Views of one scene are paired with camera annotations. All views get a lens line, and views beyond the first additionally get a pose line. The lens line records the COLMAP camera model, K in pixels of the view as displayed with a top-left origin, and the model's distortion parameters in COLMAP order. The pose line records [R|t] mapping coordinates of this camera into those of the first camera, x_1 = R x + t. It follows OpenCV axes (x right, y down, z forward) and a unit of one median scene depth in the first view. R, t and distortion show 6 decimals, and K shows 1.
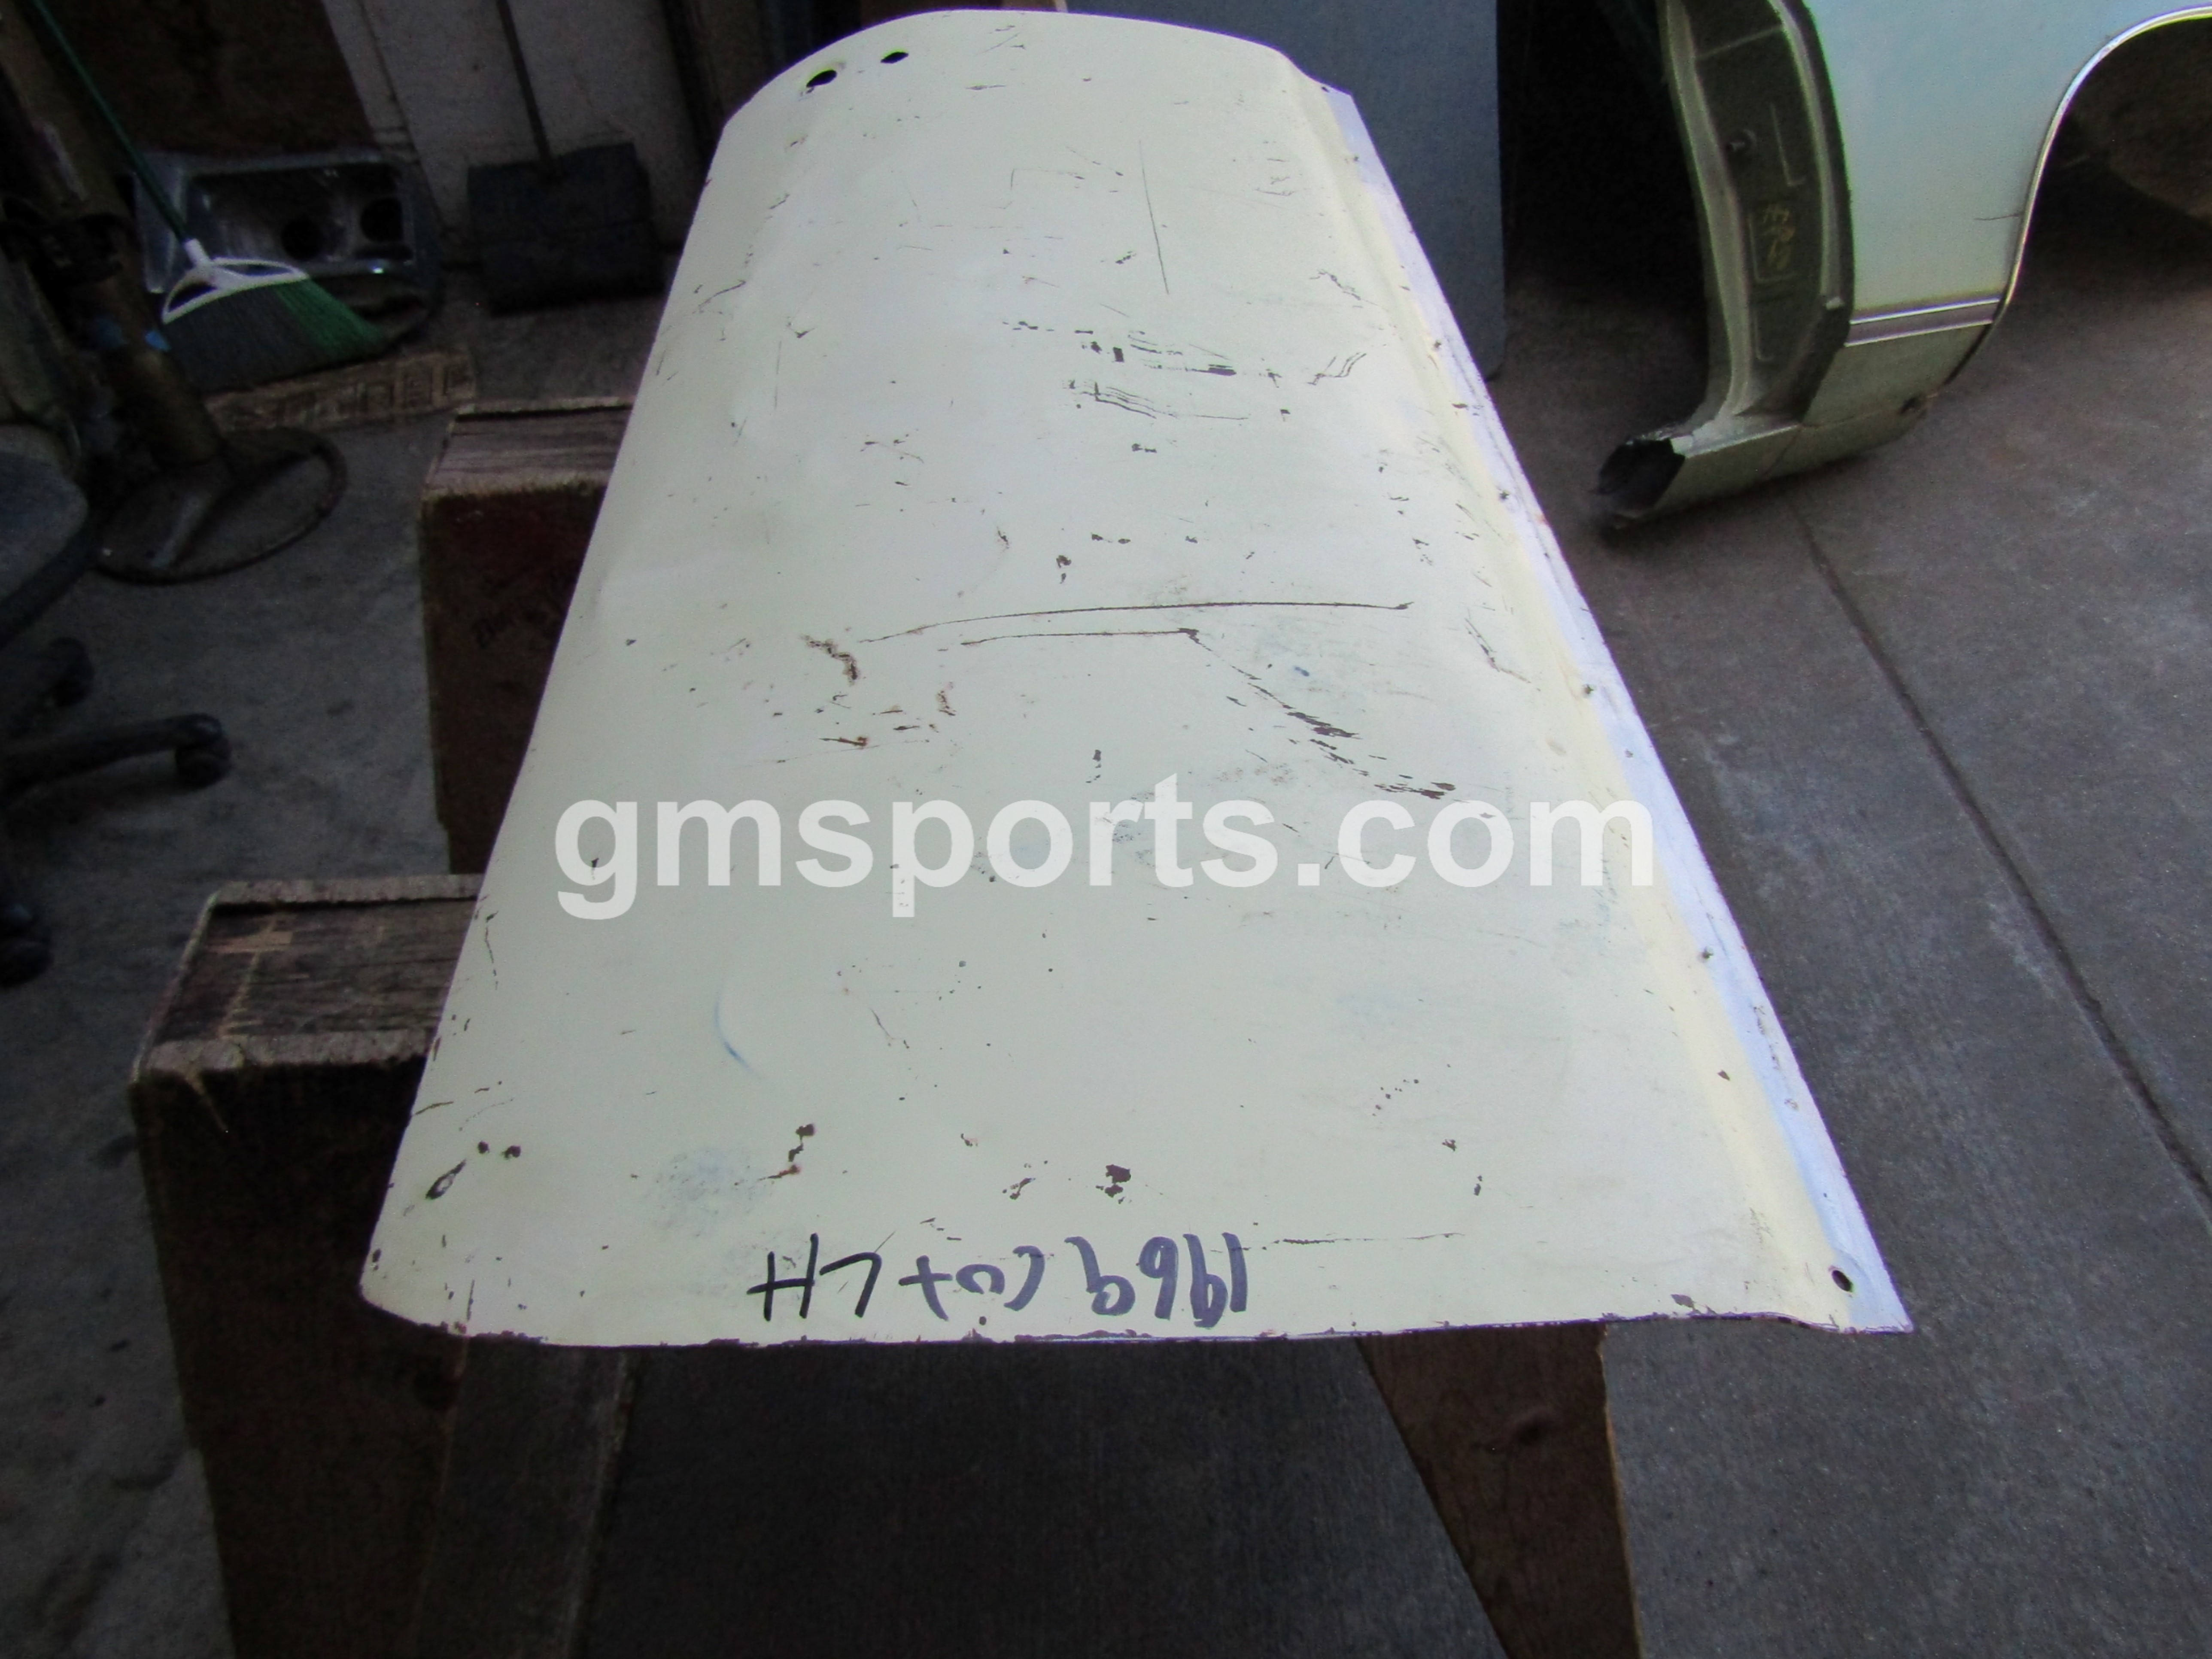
lens RADIAL K [[1592.2, 0, 1106.3], [0, 1592.2, 844.9], [0, 0, 1]] dist [-0.002501, -0.007904]
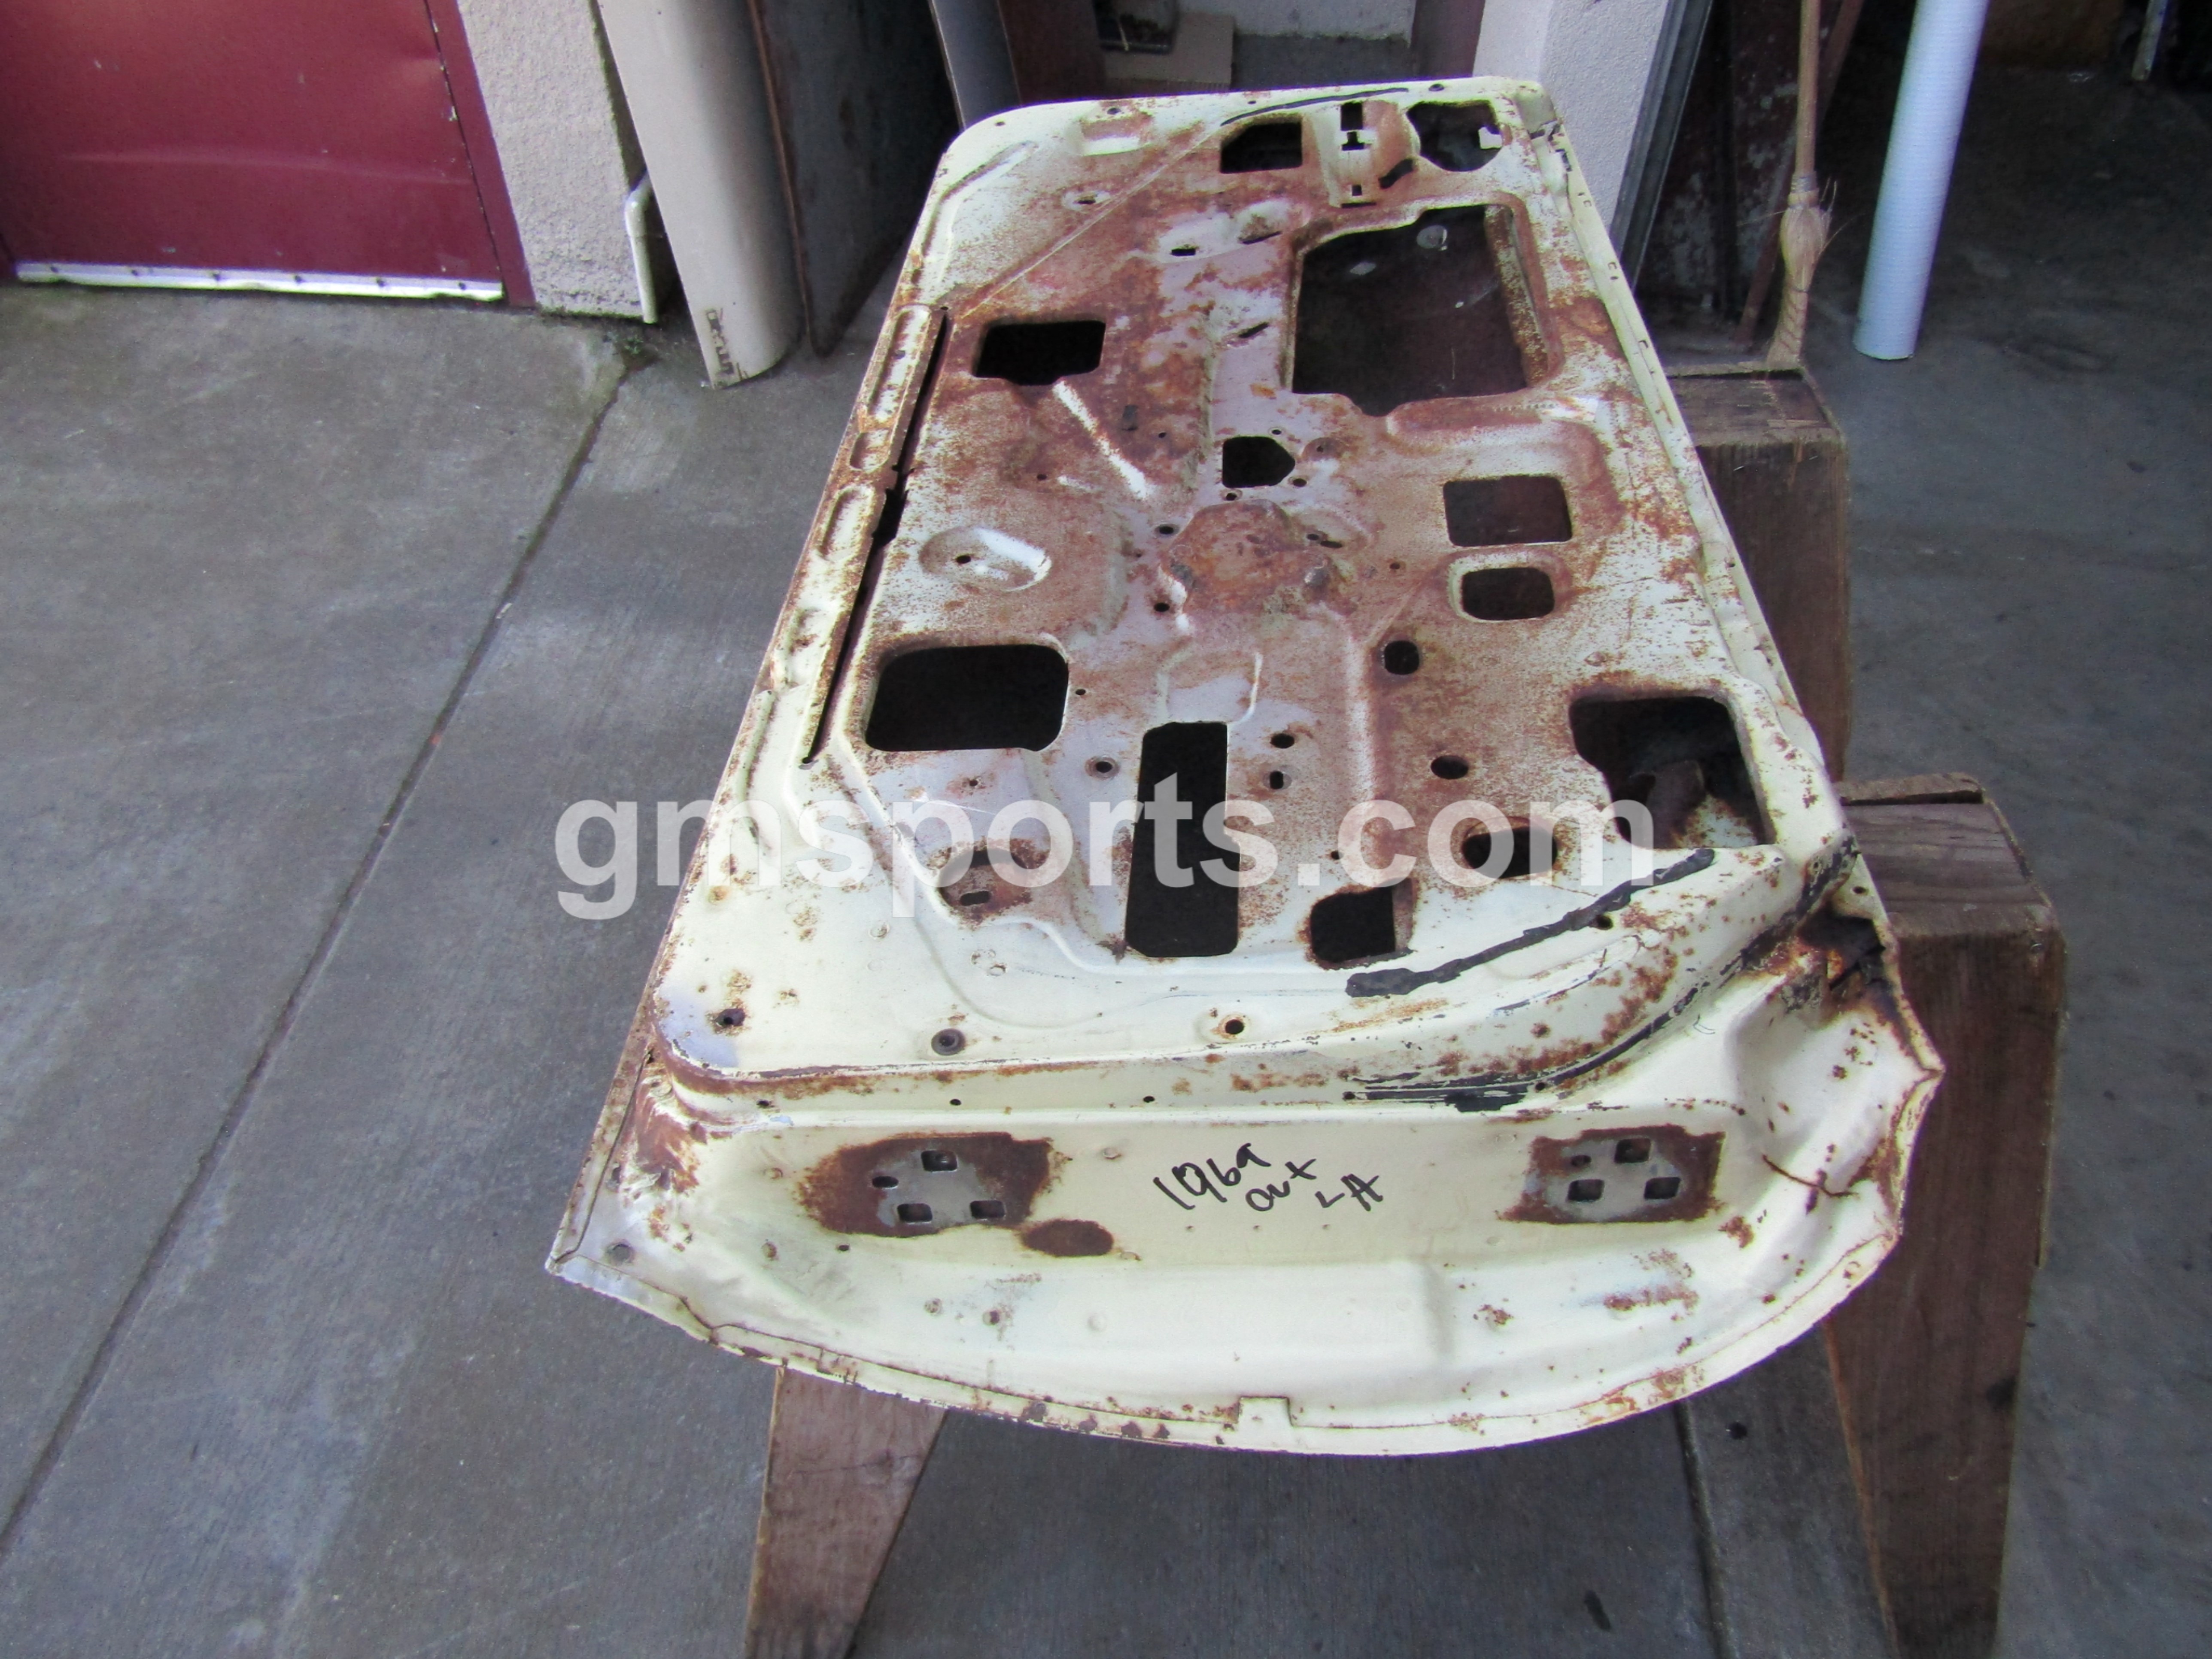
lens RADIAL K [[1583.1, 0, 1096.4], [0, 1583.1, 841.2], [0, 0, 1]] dist [-0.006004, 0.000408]
pose [[-0.993032, -0.043259, 0.109615, -0.031739], [0.110414, -0.016542, 0.993748, -0.799766], [-0.041175, 0.998927, 0.021203, 0.739513]]
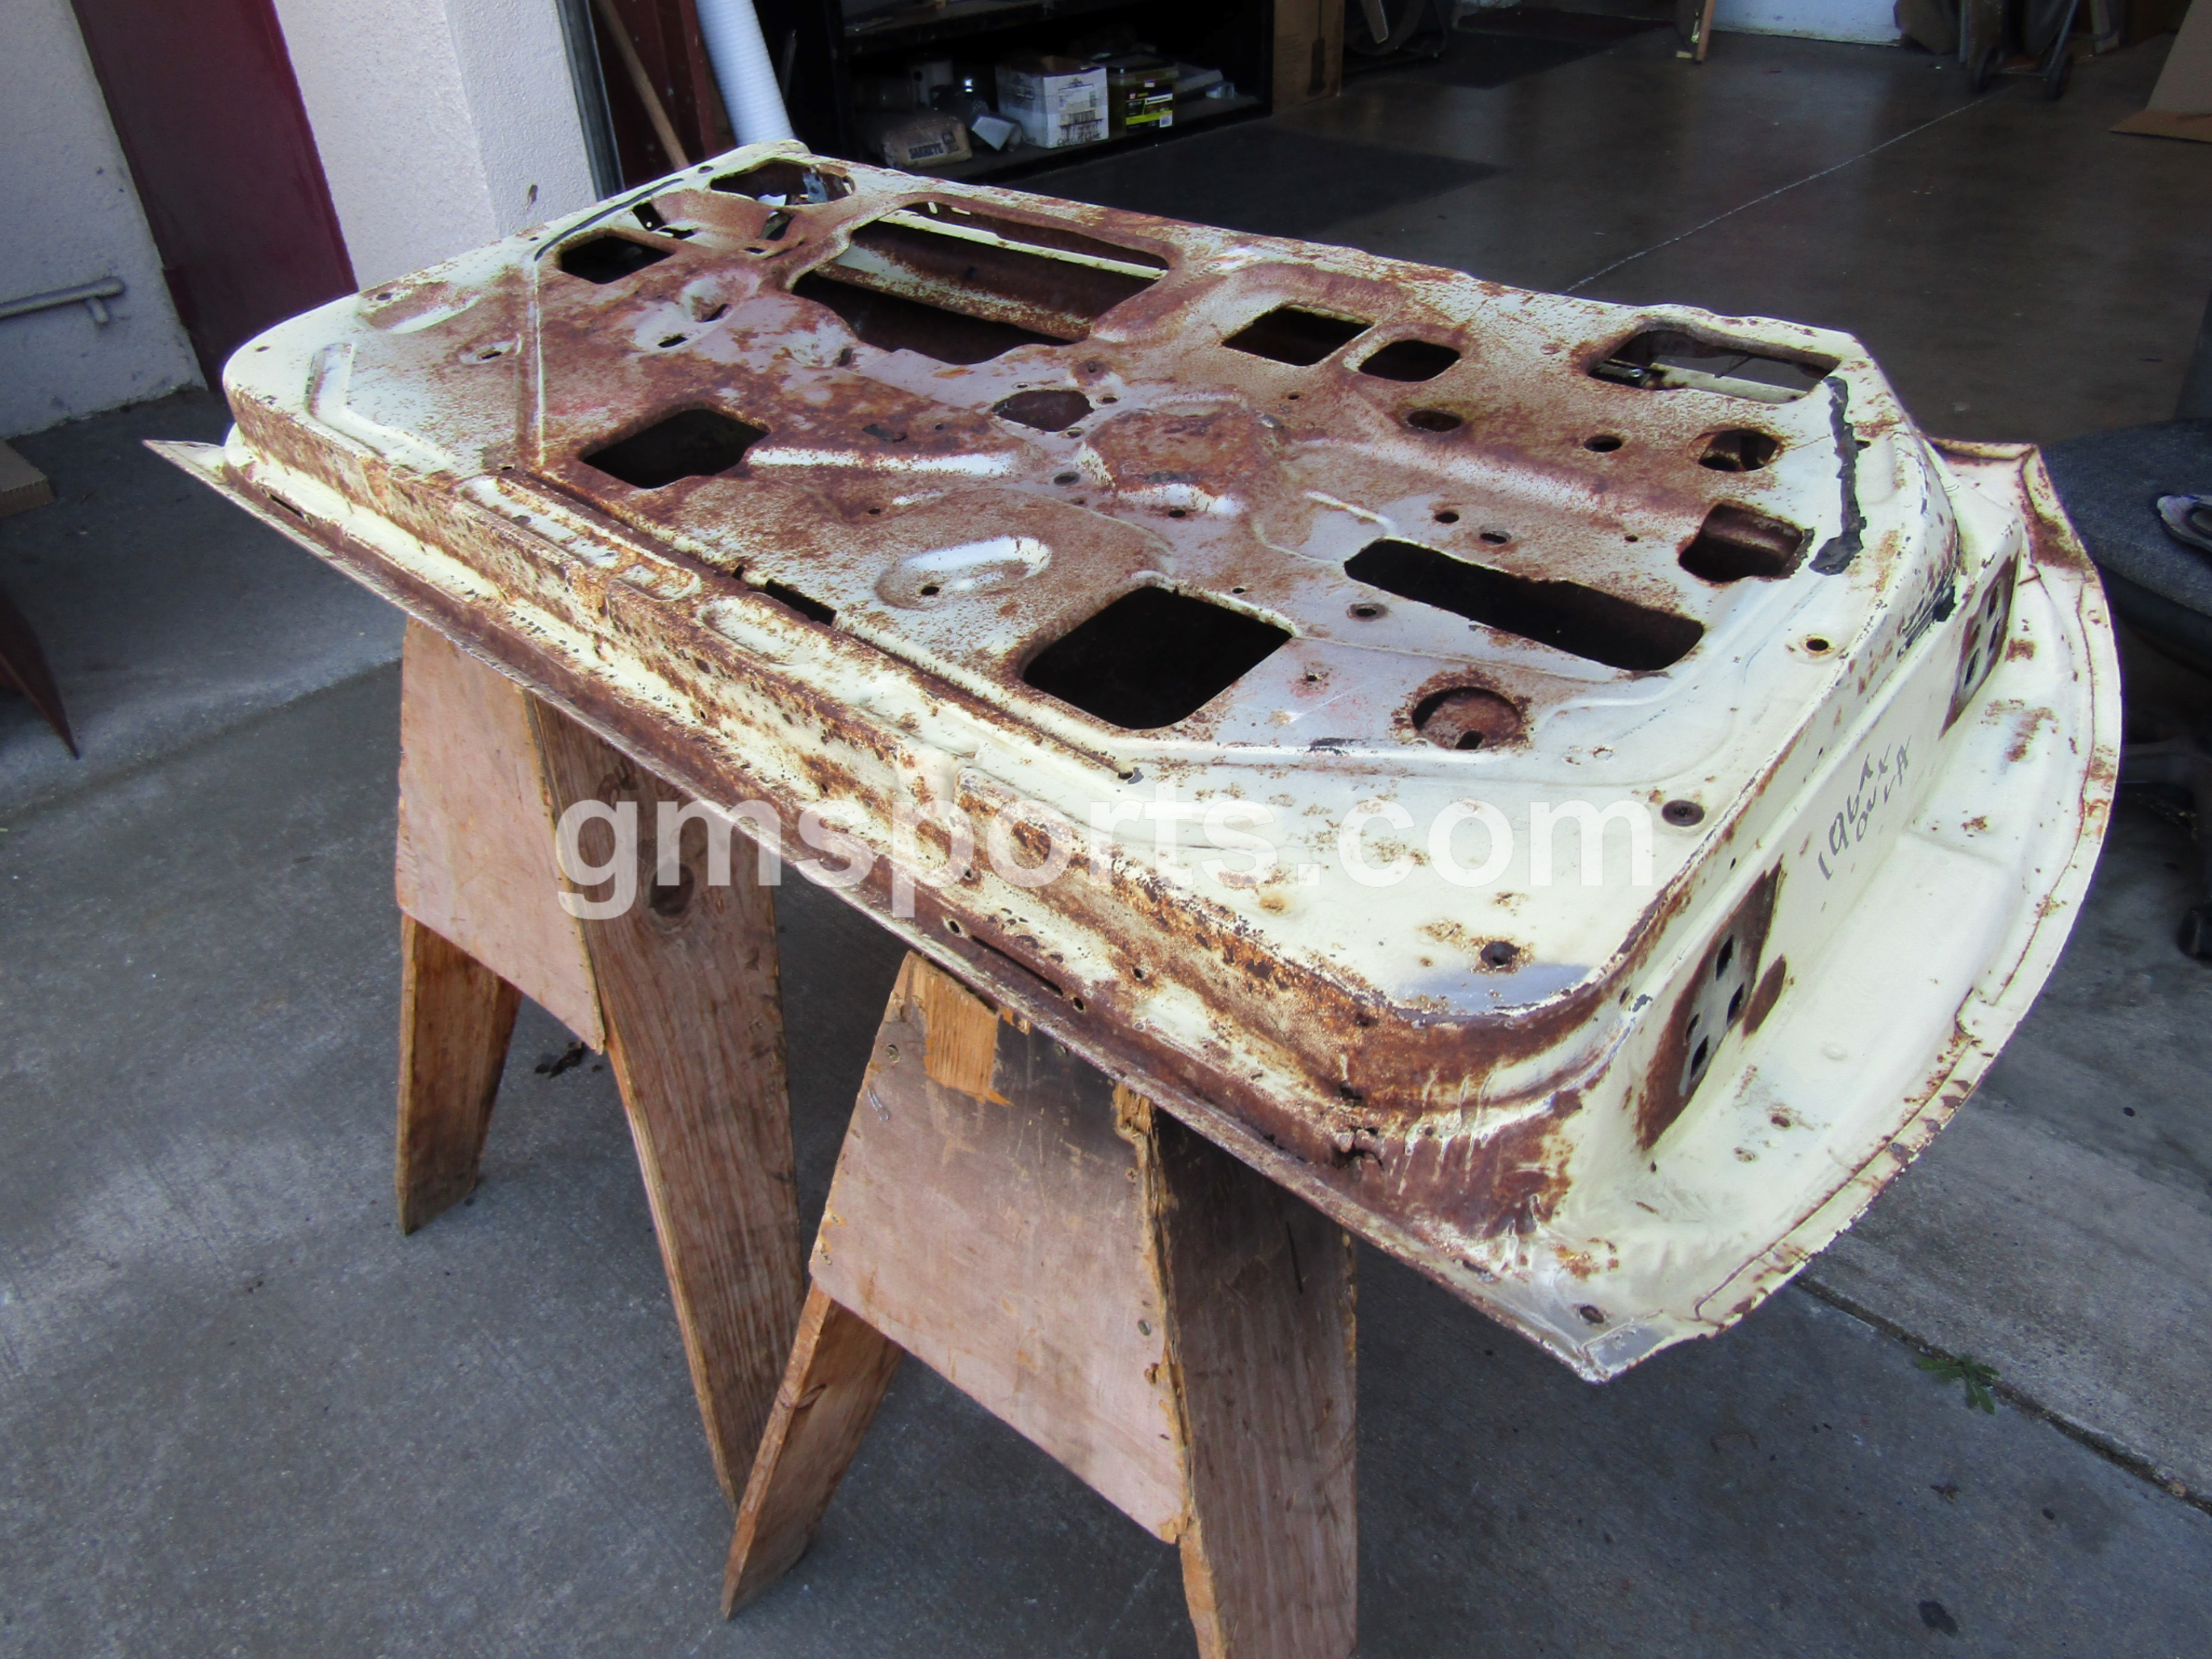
lens RADIAL K [[1578.4, 0, 1111.9], [0, 1578.4, 832.1], [0, 0, 1]] dist [-0.005037, -0.006975]
pose [[-0.708906, 0.476847, -0.519683, 0.319301], [-0.444751, 0.269638, 0.854103, -0.632192], [0.547403, 0.836608, 0.020930, 0.730238]]
